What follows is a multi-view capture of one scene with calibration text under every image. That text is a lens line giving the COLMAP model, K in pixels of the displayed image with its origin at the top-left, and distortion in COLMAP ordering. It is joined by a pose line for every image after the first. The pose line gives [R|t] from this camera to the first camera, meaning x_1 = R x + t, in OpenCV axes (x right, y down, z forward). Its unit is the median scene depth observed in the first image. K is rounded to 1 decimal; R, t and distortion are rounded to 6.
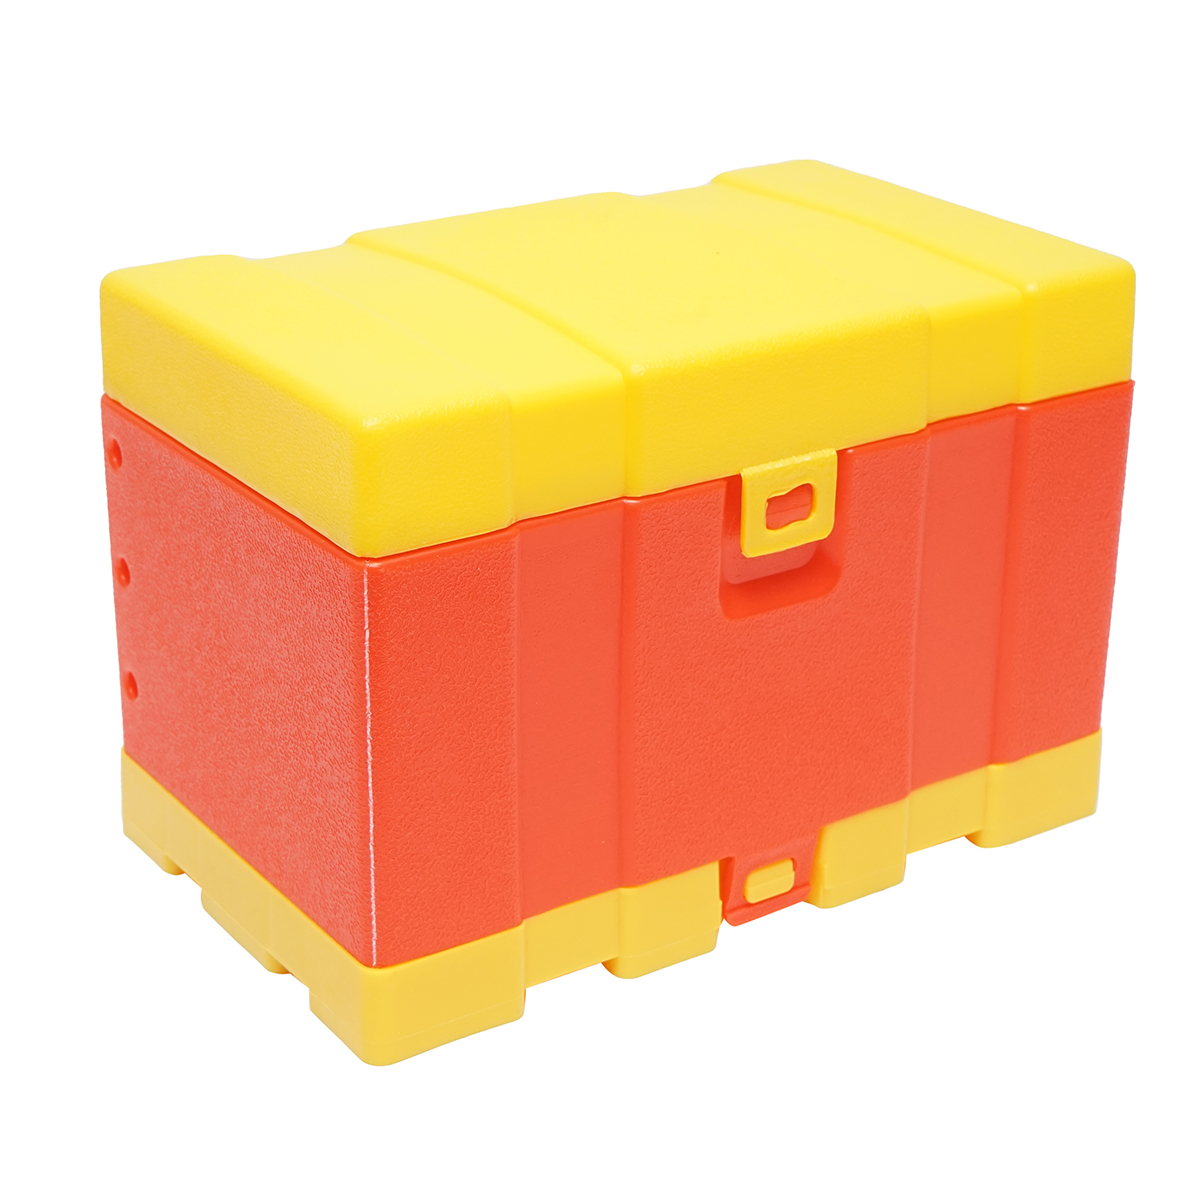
lens RADIAL K [[2542.5, 0, 600.0], [0, 2542.5, 600.0], [0, 0, 1]] dist [-0.004193, -0.008452]
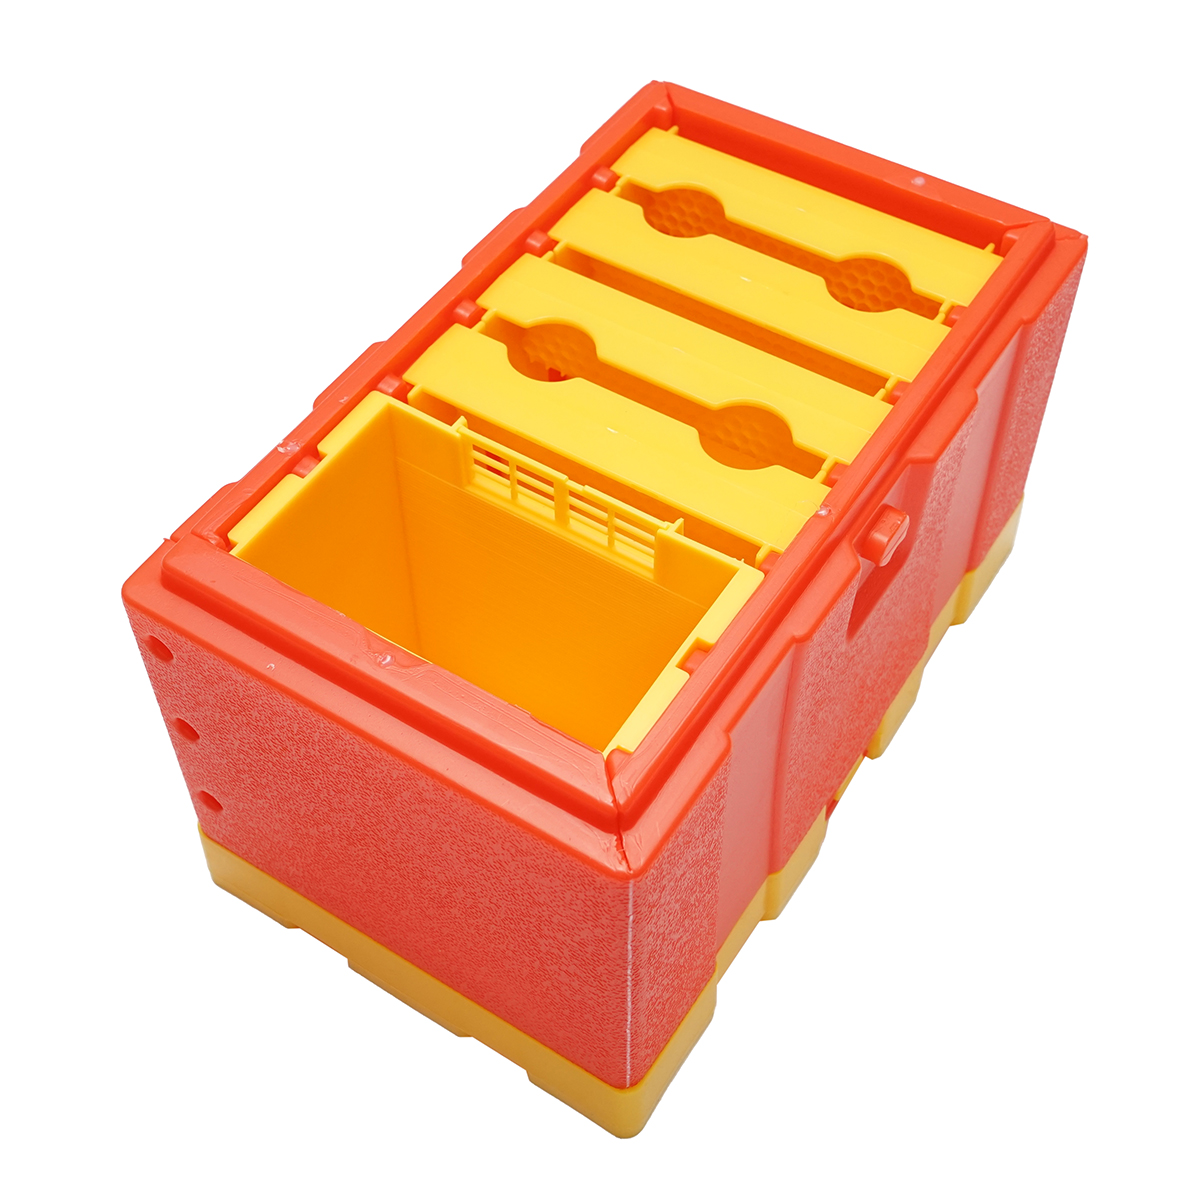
lens RADIAL K [[1696.3, 0, 600.3], [0, 1696.3, 494.4], [0, 0, 1]] dist [0.008209, -0.000683]
pose [[0.918382, -0.305315, 0.251710, -0.183791], [0.169202, 0.878038, 0.447683, -0.351505], [-0.357695, -0.368554, 0.858034, 0.455489]]
